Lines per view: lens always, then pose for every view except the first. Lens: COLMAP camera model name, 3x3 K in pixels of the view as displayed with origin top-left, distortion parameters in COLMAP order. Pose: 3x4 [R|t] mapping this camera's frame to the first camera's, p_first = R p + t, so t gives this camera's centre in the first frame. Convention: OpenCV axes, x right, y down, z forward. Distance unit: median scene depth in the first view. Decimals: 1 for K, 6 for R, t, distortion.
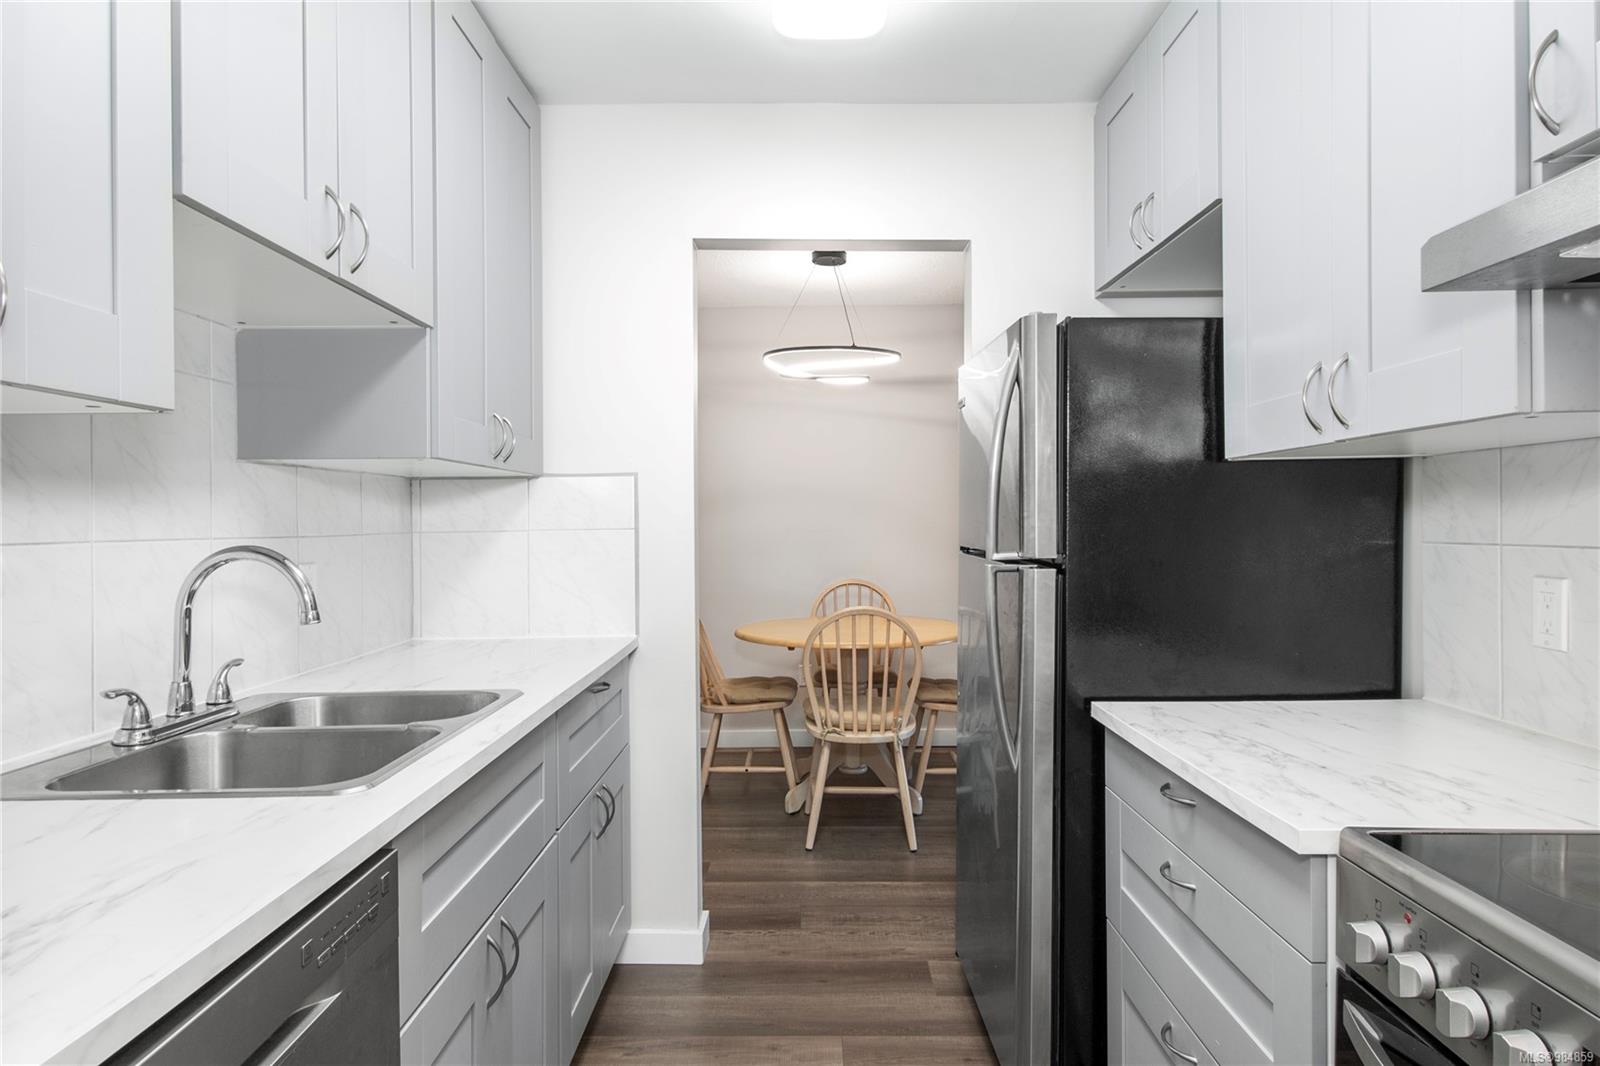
lens RADIAL K [[960.5, 0, 796.7], [0, 960.5, 533.0], [0, 0, 1]] dist [0.003158, -0.009101]
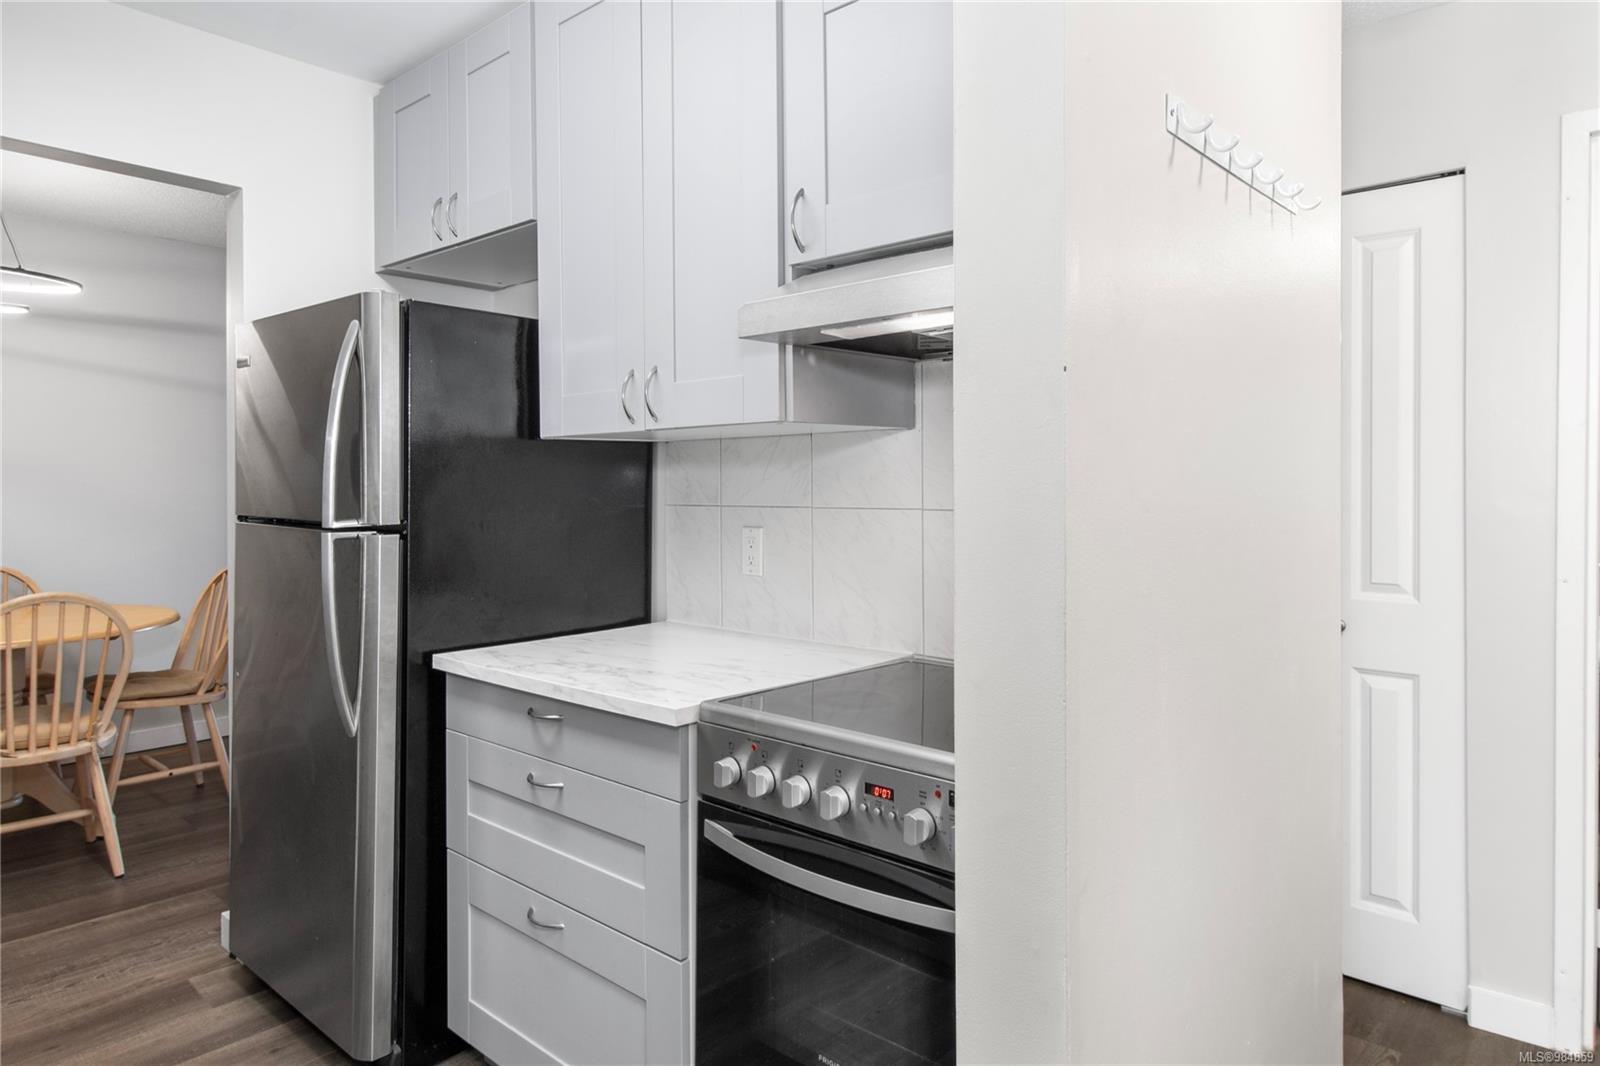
lens RADIAL K [[960.5, 0, 818.2], [0, 960.5, 501.1], [0, 0, 1]] dist [0.003158, -0.009101]
pose [[0.657205, -0.010712, 0.753635, -0.216149], [0.008412, 0.999941, 0.006877, -0.002809], [-0.753665, 0.001820, 0.657257, -0.046984]]
